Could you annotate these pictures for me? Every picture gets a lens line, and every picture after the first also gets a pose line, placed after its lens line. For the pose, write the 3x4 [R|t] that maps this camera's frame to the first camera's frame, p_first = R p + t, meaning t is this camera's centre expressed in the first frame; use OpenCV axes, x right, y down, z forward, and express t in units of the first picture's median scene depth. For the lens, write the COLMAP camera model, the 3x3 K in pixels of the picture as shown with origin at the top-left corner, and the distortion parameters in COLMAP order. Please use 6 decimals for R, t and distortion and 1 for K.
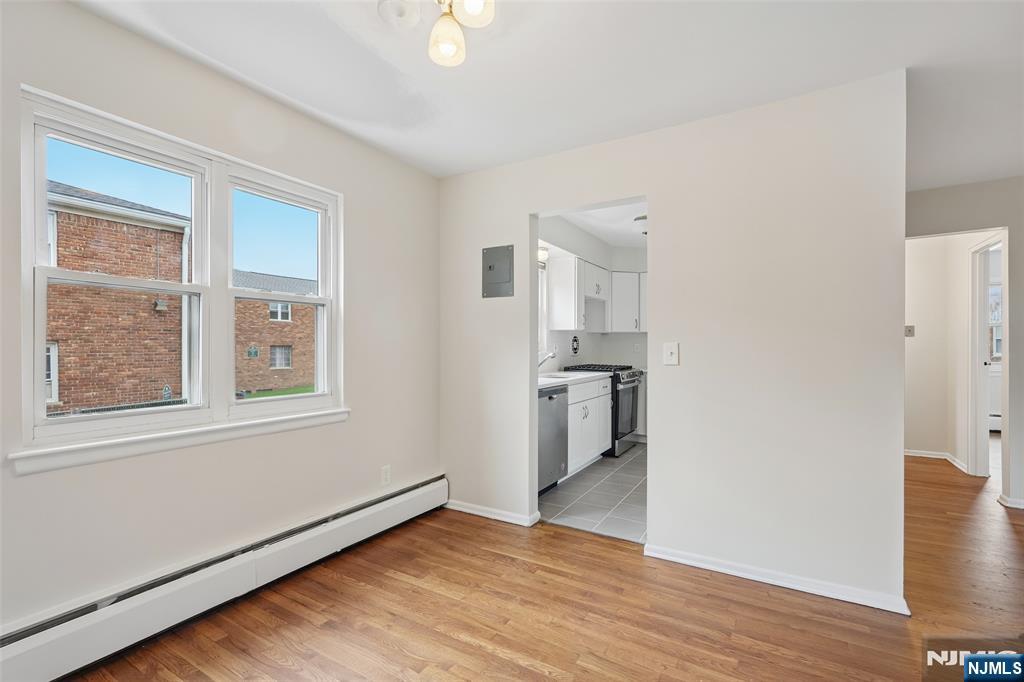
lens RADIAL K [[459.3, 0, 512.0], [0, 459.3, 341.0], [0, 0, 1]] dist [-0.003340, -0.000130]
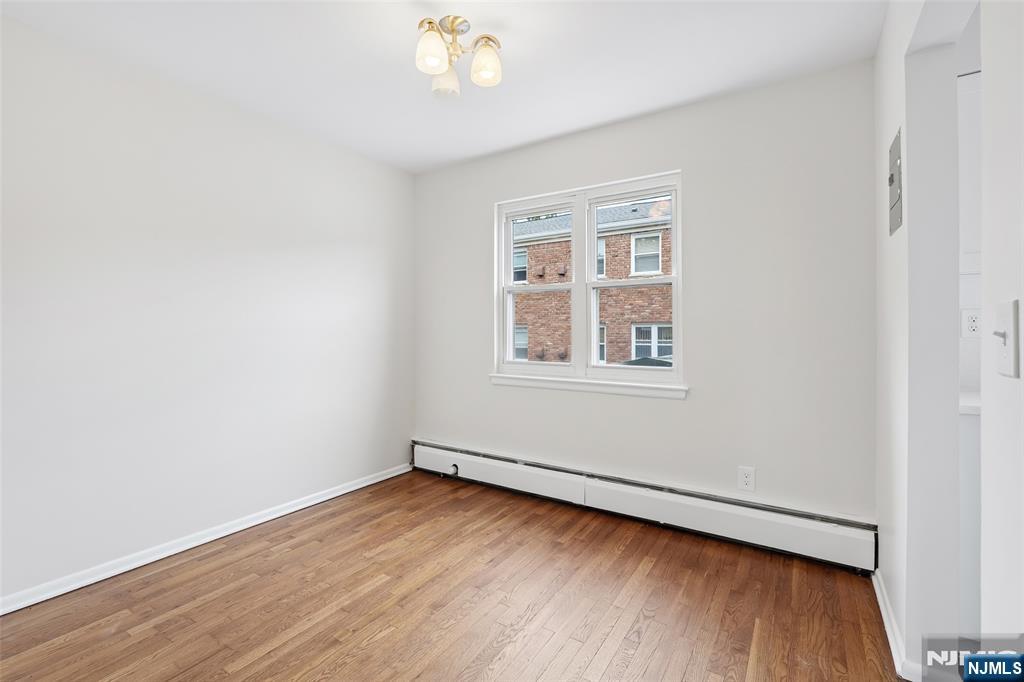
lens RADIAL K [[464.1, 0, 515.5], [0, 464.1, 329.0], [0, 0, 1]] dist [0.010641, 0.000086]
pose [[-0.033475, -0.004546, -0.999429, 0.358693], [0.011609, 0.999920, -0.004937, 0.013896], [0.999372, -0.011768, -0.033420, 0.380549]]
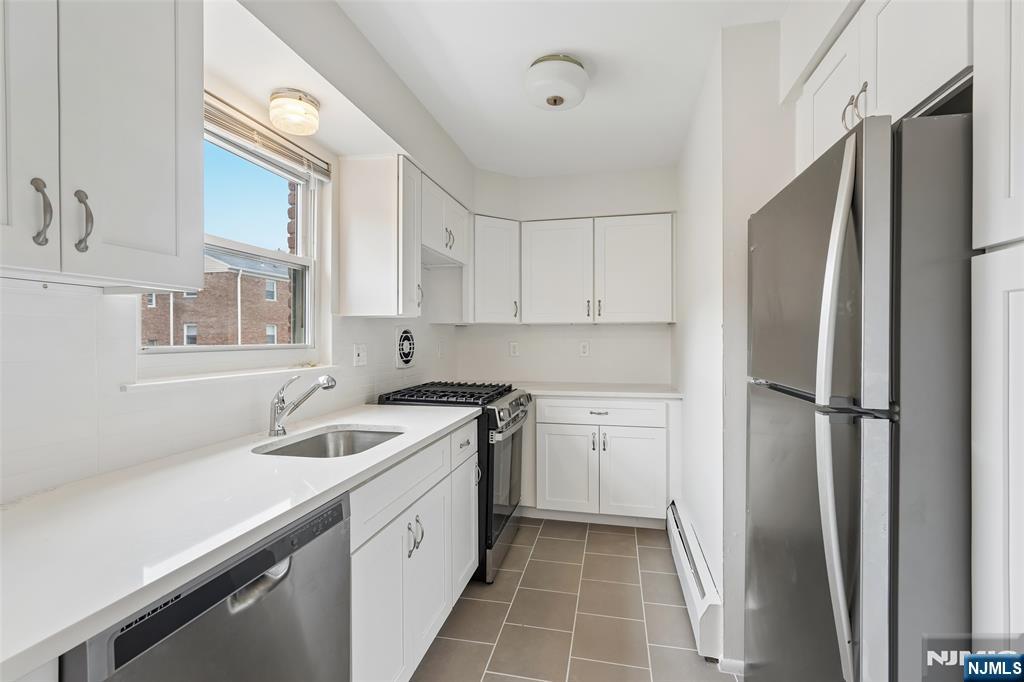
lens RADIAL K [[459.3, 0, 512.0], [0, 459.3, 341.0], [0, 0, 1]] dist [-0.003340, -0.000130]
pose [[0.951032, -0.005701, 0.309041, 0.107574], [0.001992, 0.999922, 0.012316, -0.005156], [-0.309087, -0.011097, 0.950969, 0.556303]]
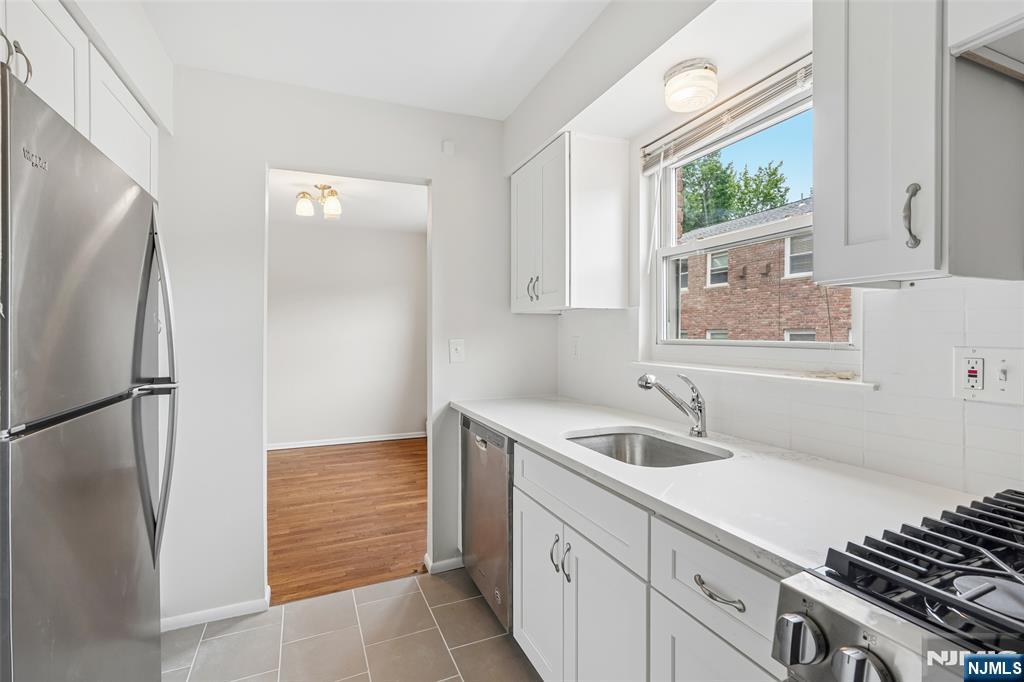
lens RADIAL K [[471.1, 0, 512.0], [0, 471.1, 341.0], [0, 0, 1]] dist [-0.002023, -0.000069]
pose [[-0.589645, 0.012117, -0.807571, 0.397479], [0.005998, 0.999926, 0.010624, -0.002596], [0.807640, 0.001421, -0.589674, 1.033560]]
